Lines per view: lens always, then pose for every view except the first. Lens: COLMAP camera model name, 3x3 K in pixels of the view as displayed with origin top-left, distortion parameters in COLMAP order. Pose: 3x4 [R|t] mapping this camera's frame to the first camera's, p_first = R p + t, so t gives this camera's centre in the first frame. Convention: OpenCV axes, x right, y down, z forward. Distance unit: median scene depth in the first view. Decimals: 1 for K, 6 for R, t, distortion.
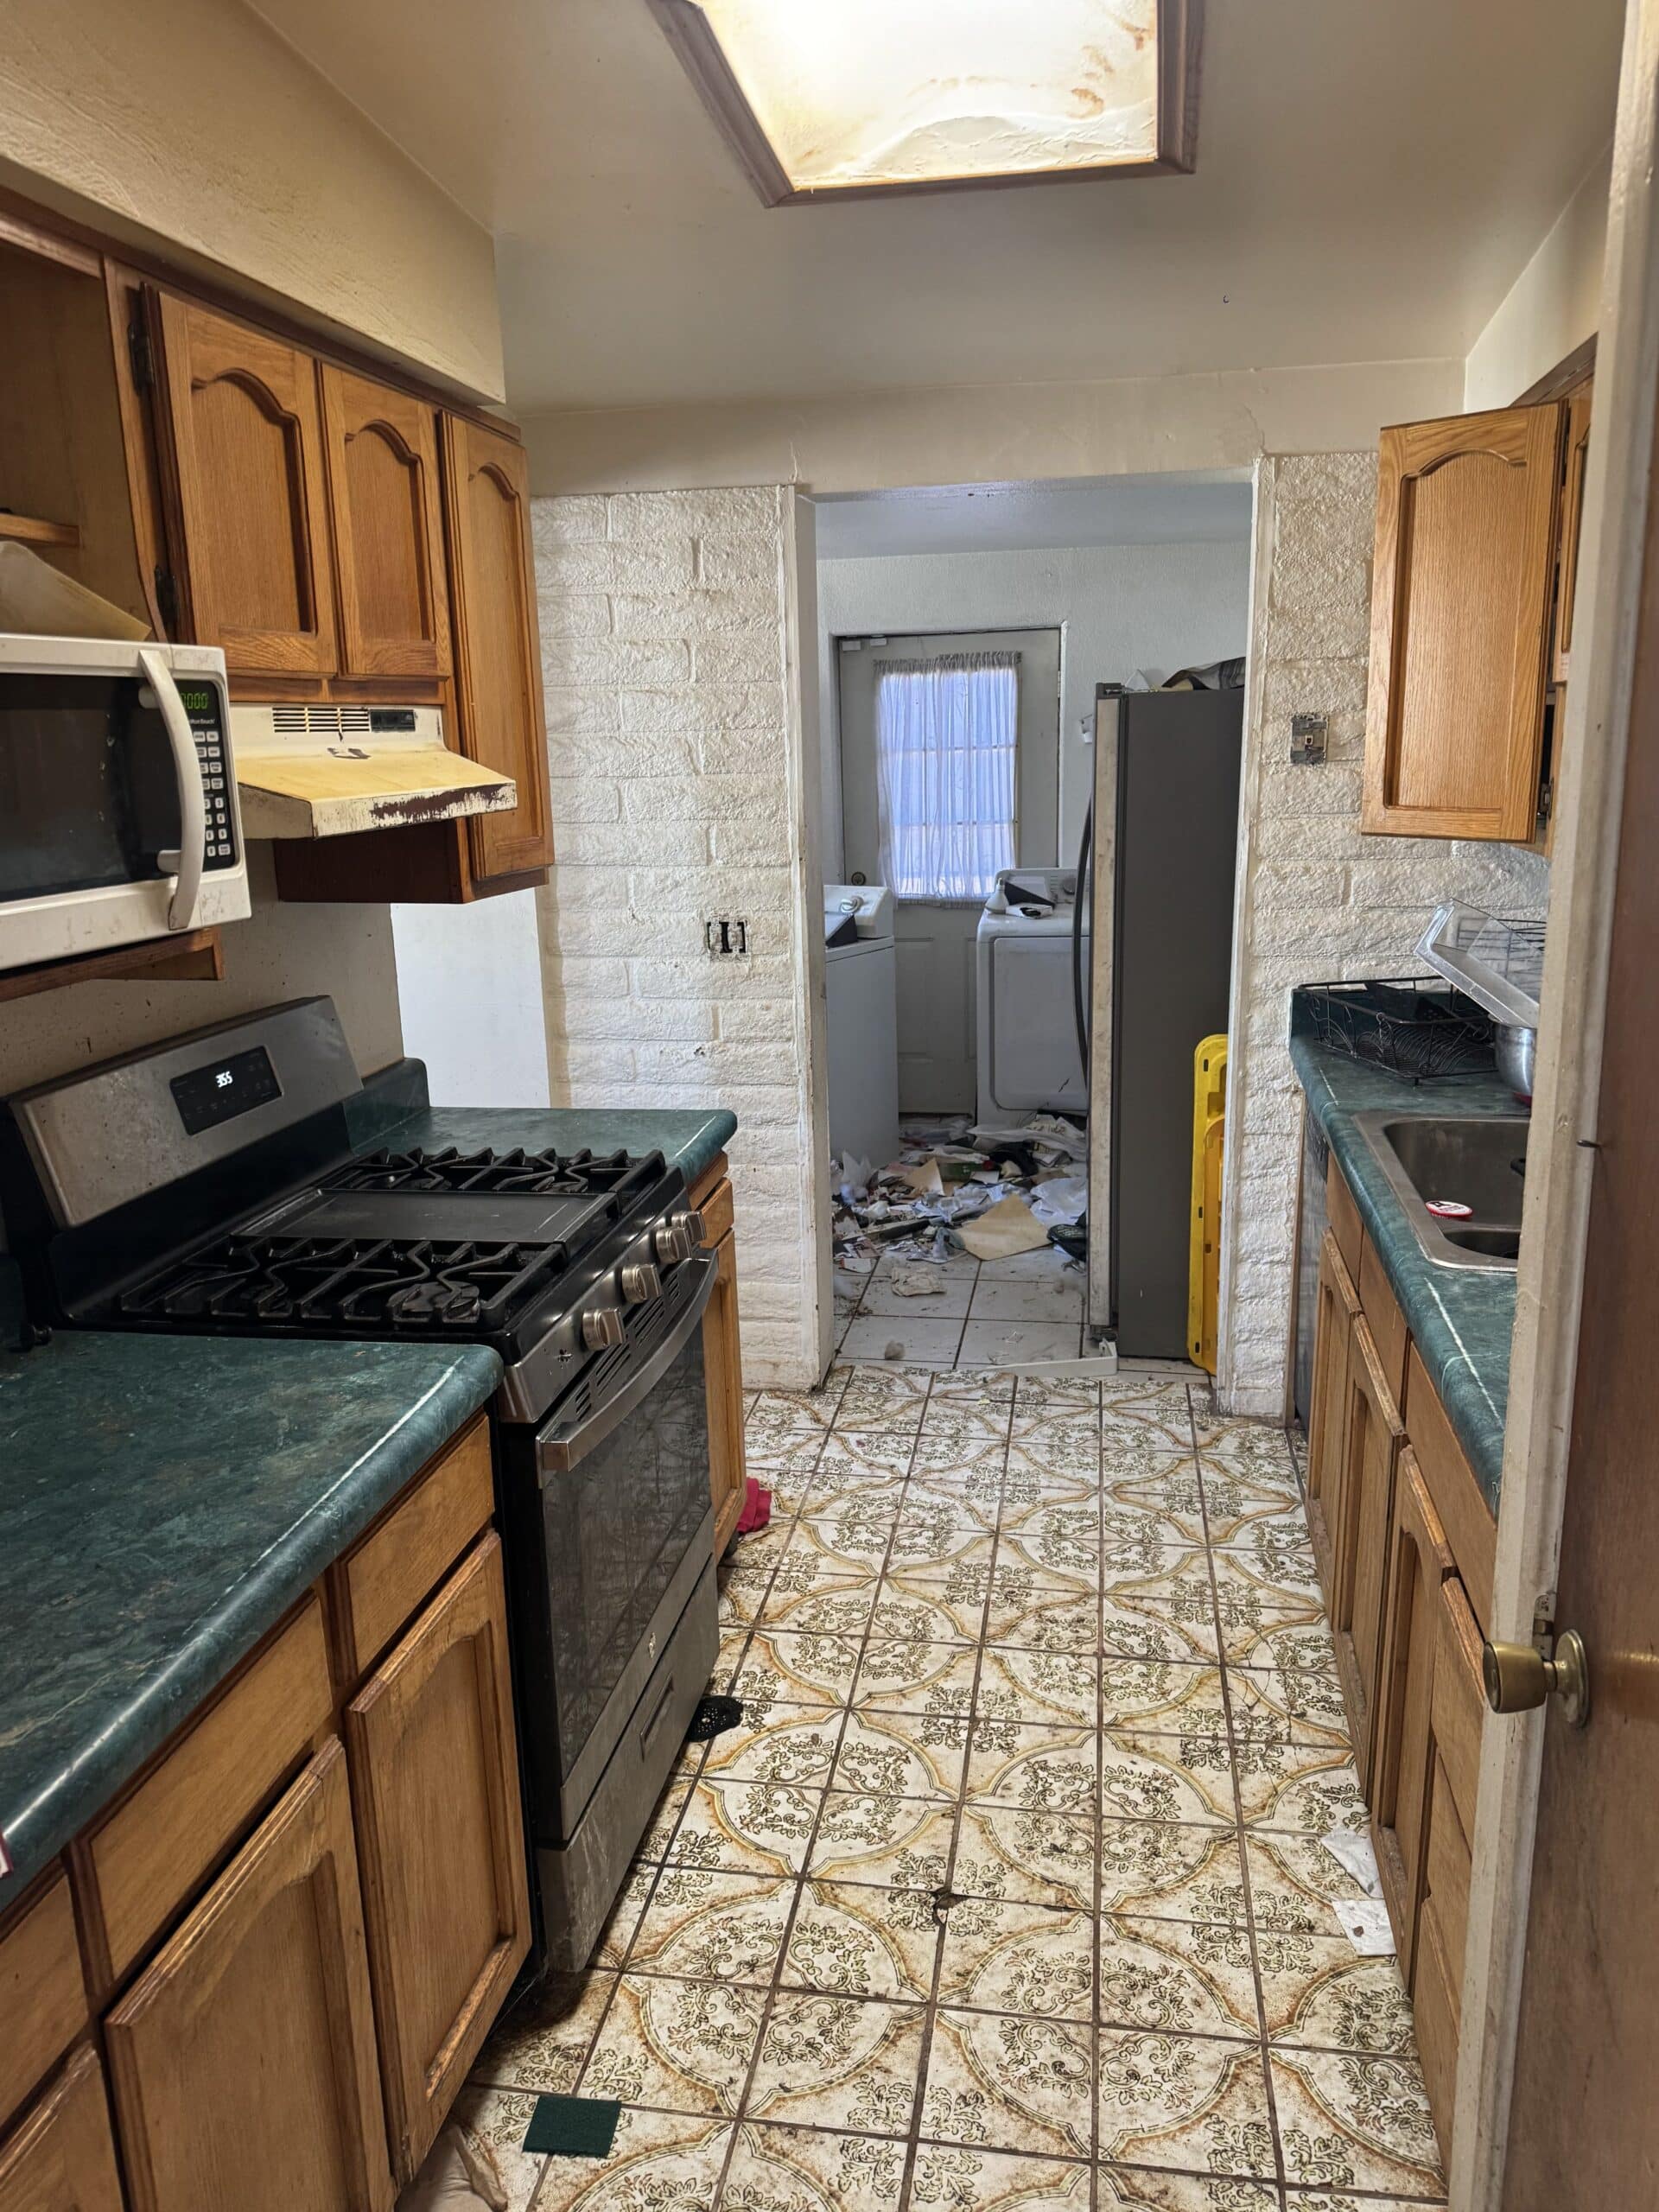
lens RADIAL K [[1602.7, 0, 831.7], [0, 1602.7, 1118.1], [0, 0, 1]] dist [0.135319, -0.253367]
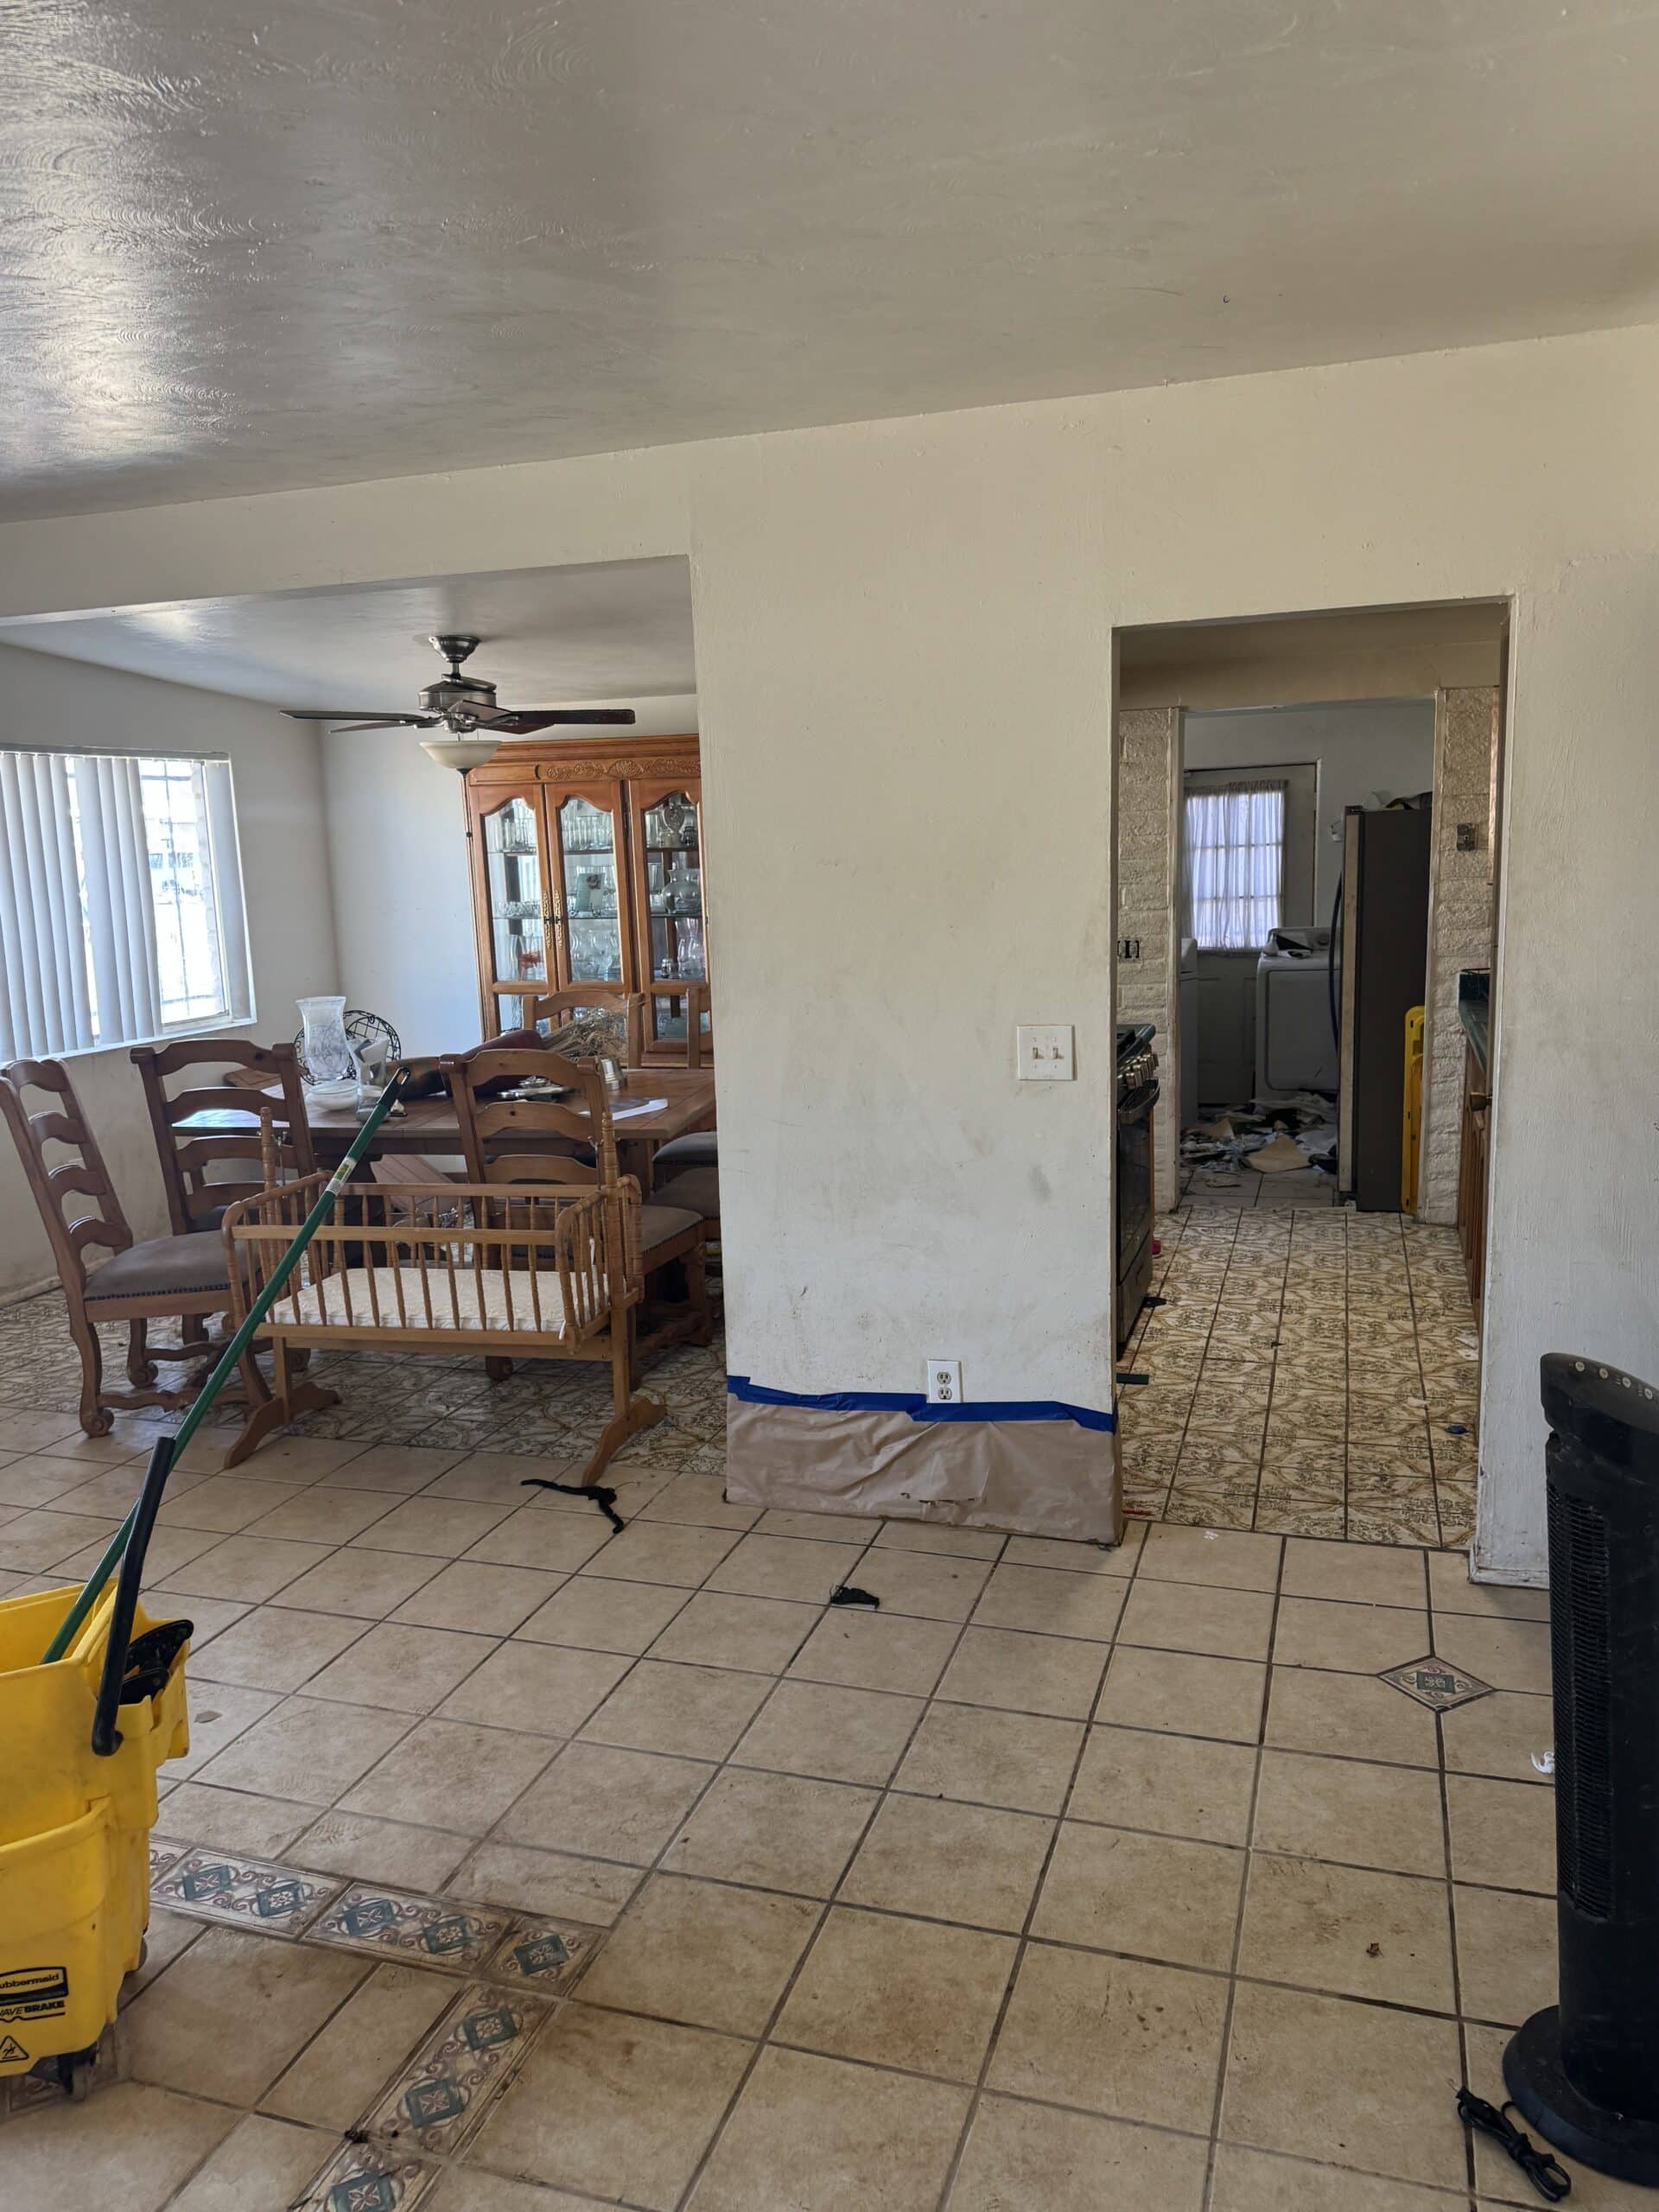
lens RADIAL K [[1606.8, 0, 829.5], [0, 1606.8, 1106.0], [0, 0, 1]] dist [0.150899, -0.209378]
pose [[0.990457, 0.015300, -0.136970, -0.195031], [-0.024887, 0.997337, -0.068556, 0.259010], [0.135557, 0.071311, 0.988200, -1.090559]]
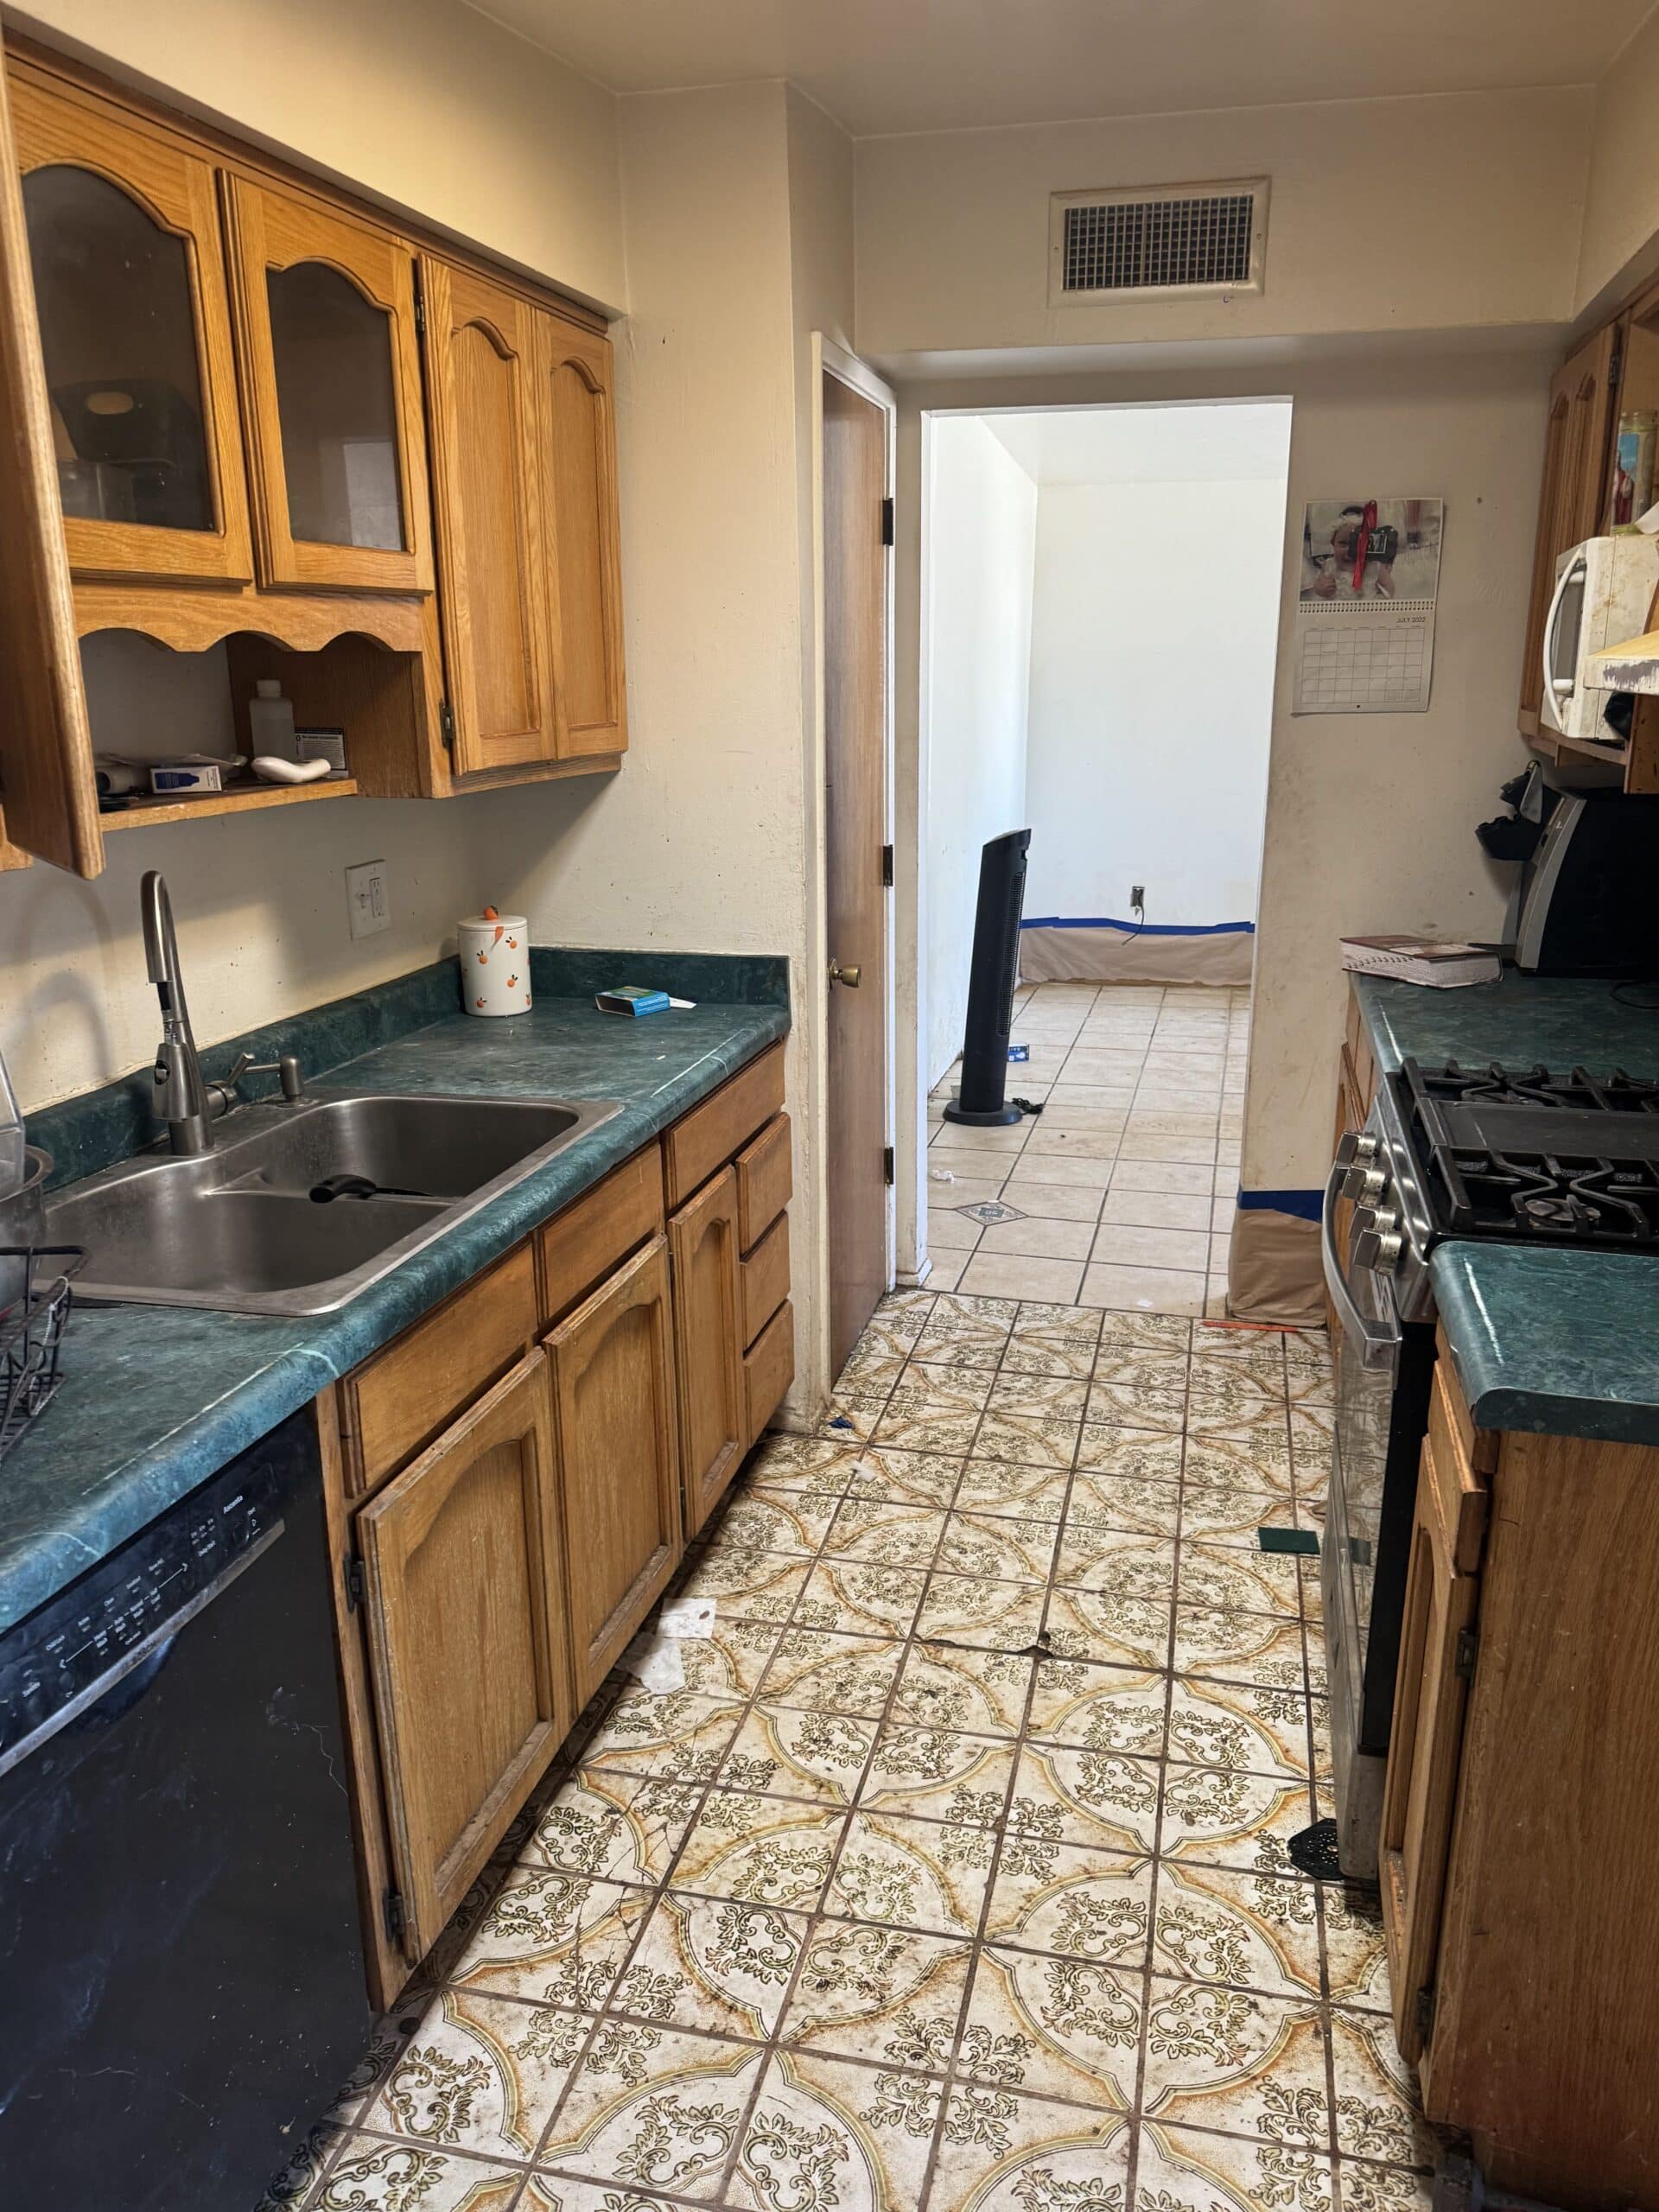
lens RADIAL K [[1602.7, 0, 831.7], [0, 1602.7, 1118.1], [0, 0, 1]] dist [0.135319, -0.253367]
pose [[-0.996855, 0.012526, 0.078247, 0.098118], [0.049868, 0.866552, 0.496589, -0.342558], [-0.061585, 0.498930, -0.864451, 1.467302]]
